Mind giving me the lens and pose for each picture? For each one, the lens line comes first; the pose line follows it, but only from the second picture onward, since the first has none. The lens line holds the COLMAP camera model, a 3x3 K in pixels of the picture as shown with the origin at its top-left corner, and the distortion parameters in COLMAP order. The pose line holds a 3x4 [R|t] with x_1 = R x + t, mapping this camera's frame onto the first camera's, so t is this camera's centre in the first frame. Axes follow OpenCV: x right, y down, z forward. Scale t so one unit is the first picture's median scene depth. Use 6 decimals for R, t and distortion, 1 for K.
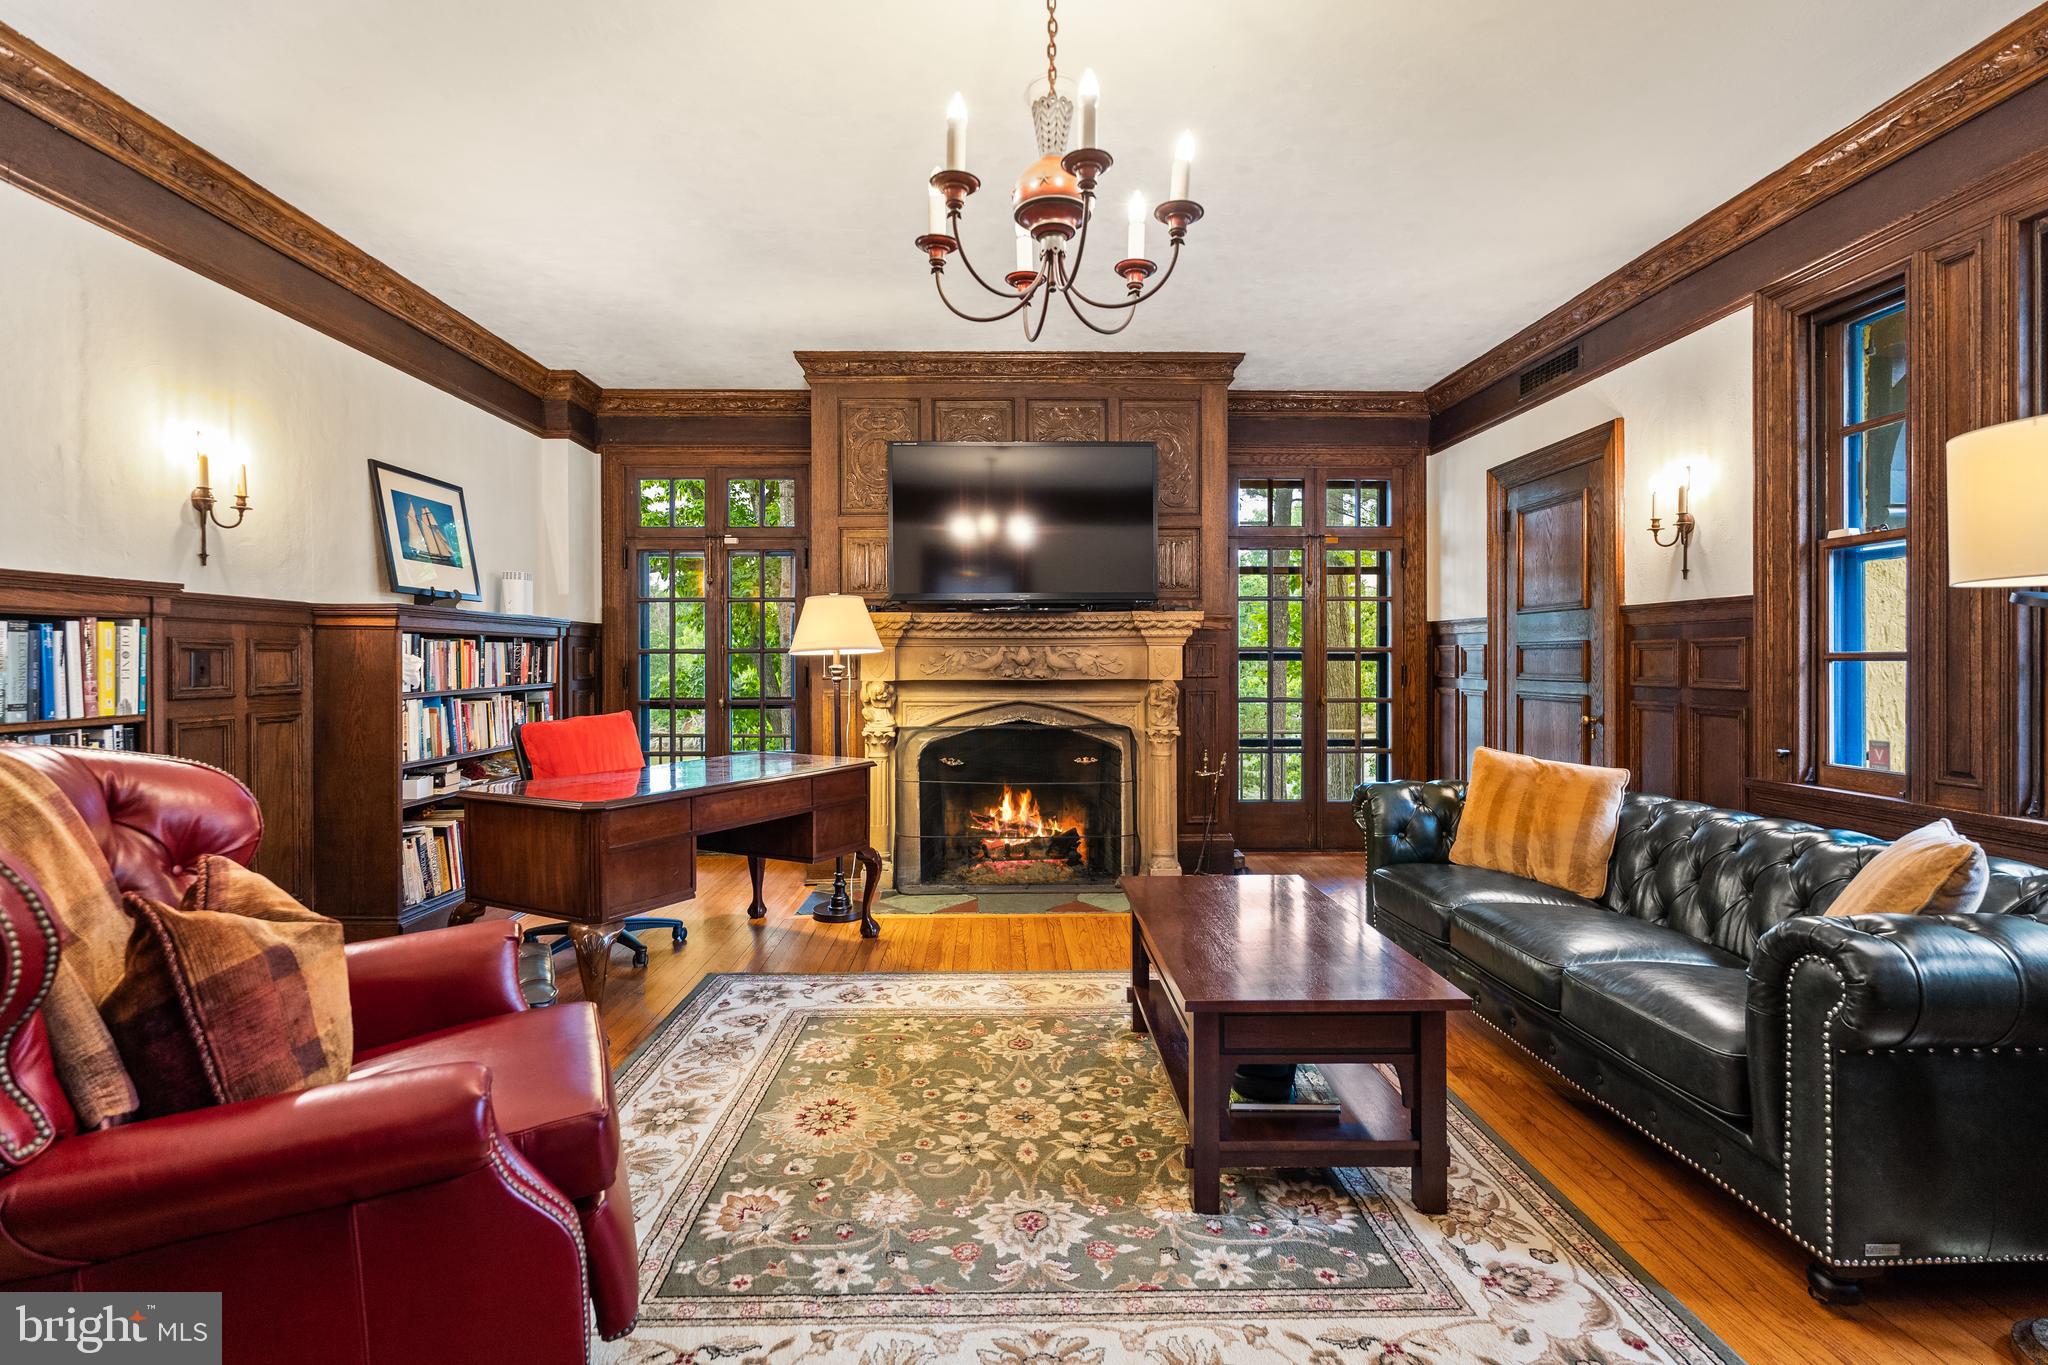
lens RADIAL K [[992.1, 0, 1018.9], [0, 992.1, 674.2], [0, 0, 1]] dist [0.002082, 0.000007]
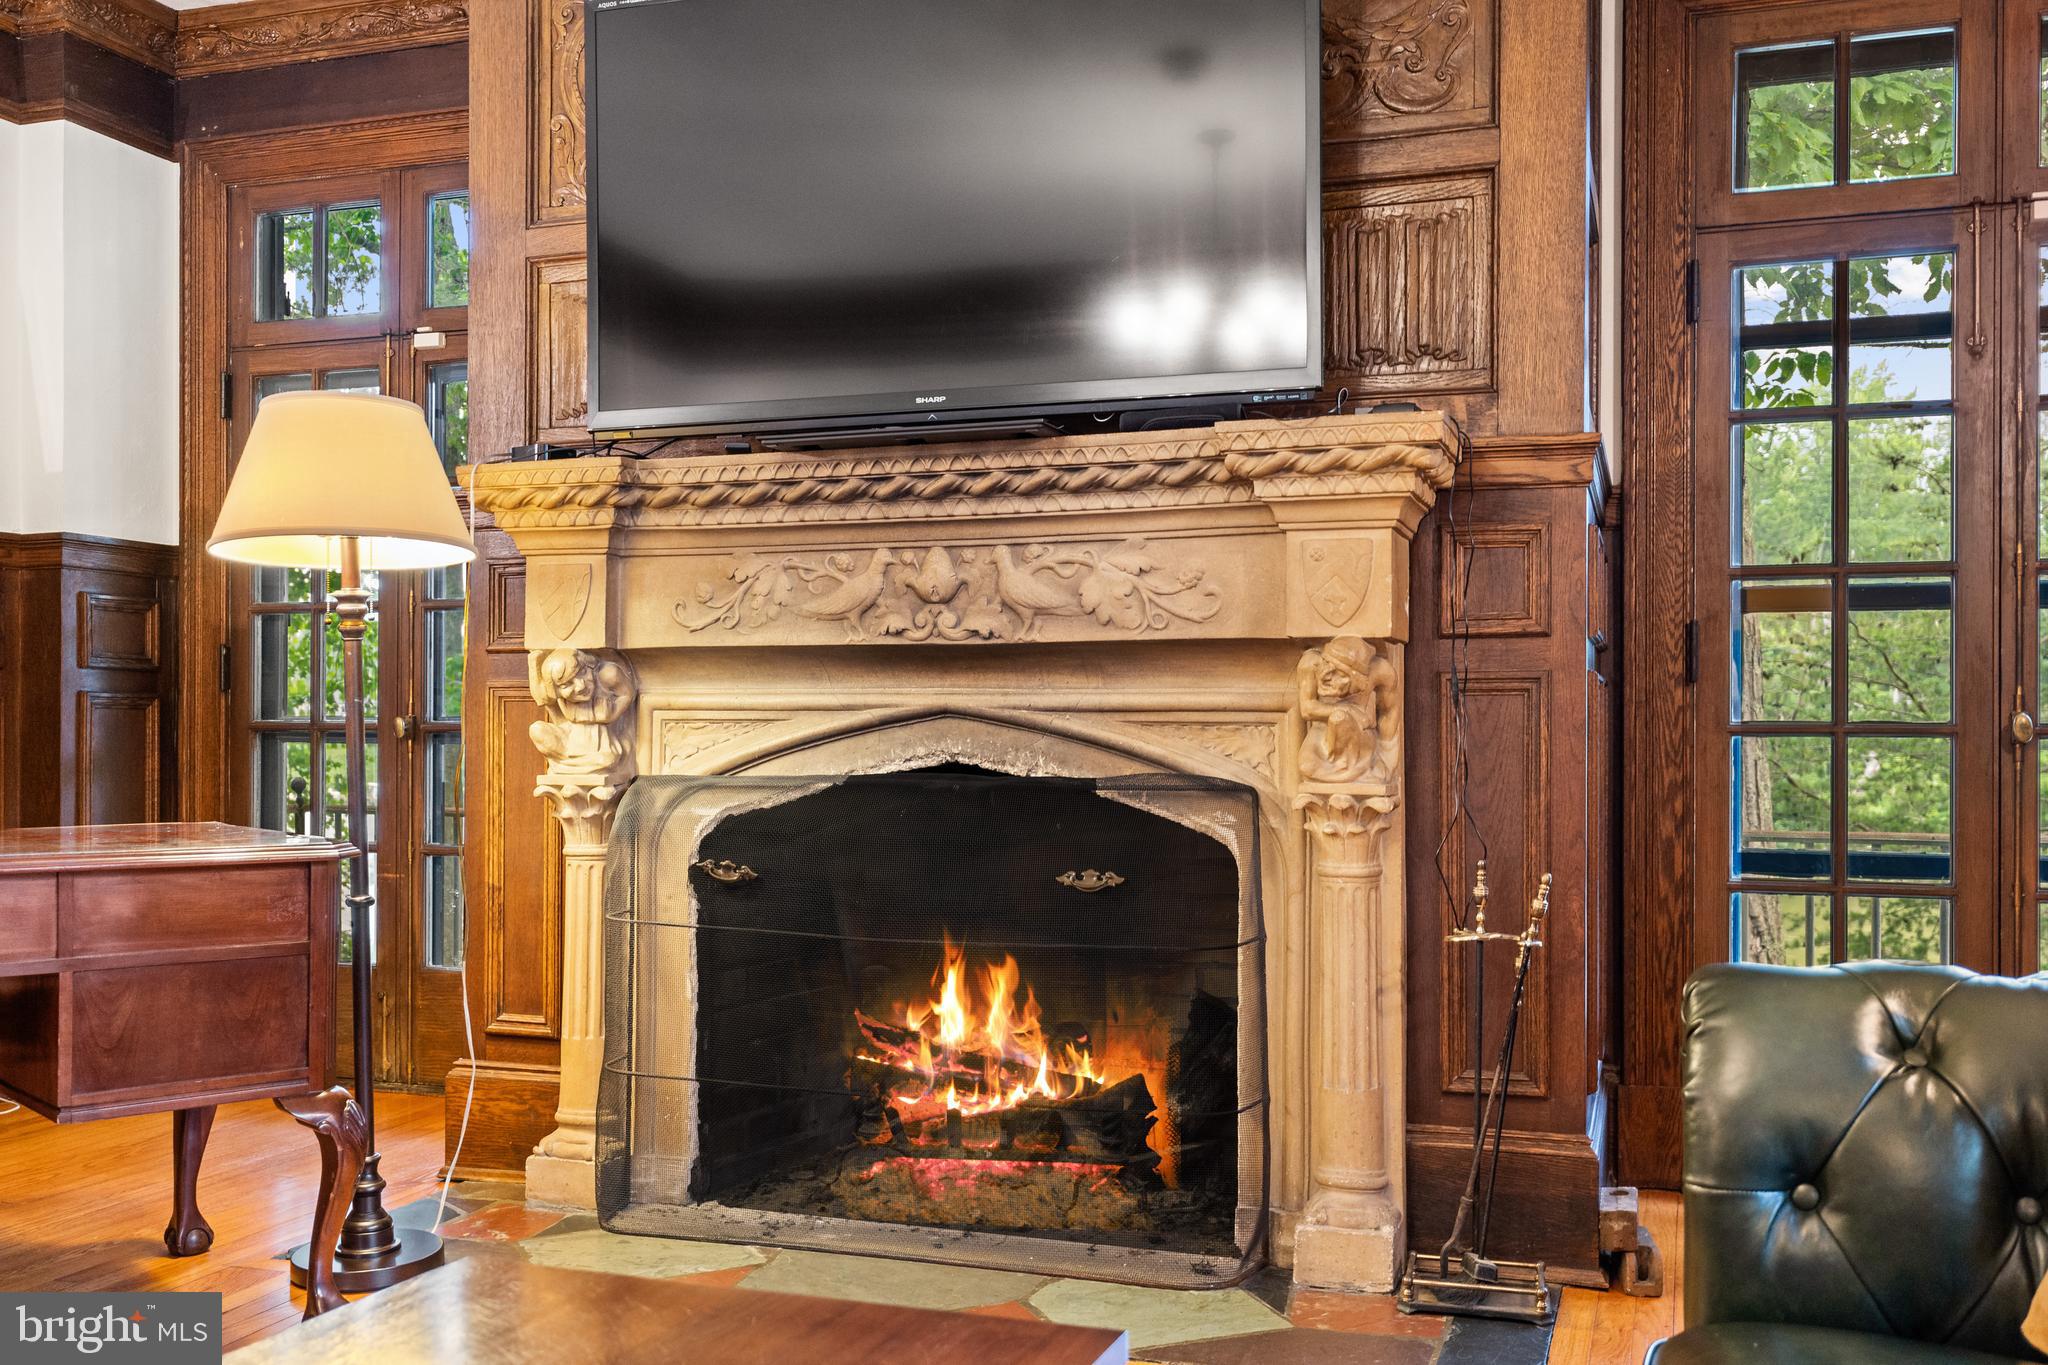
lens RADIAL K [[1920.8, 0, 1022.9], [0, 1920.8, 763.4], [0, 0, 1]] dist [0.033311, 0.000000]
pose [[0.934039, 0.008442, -0.357072, 0.273976], [-0.007125, 0.999962, 0.005003, 0.044357], [0.357100, -0.002129, 0.934064, 0.375521]]
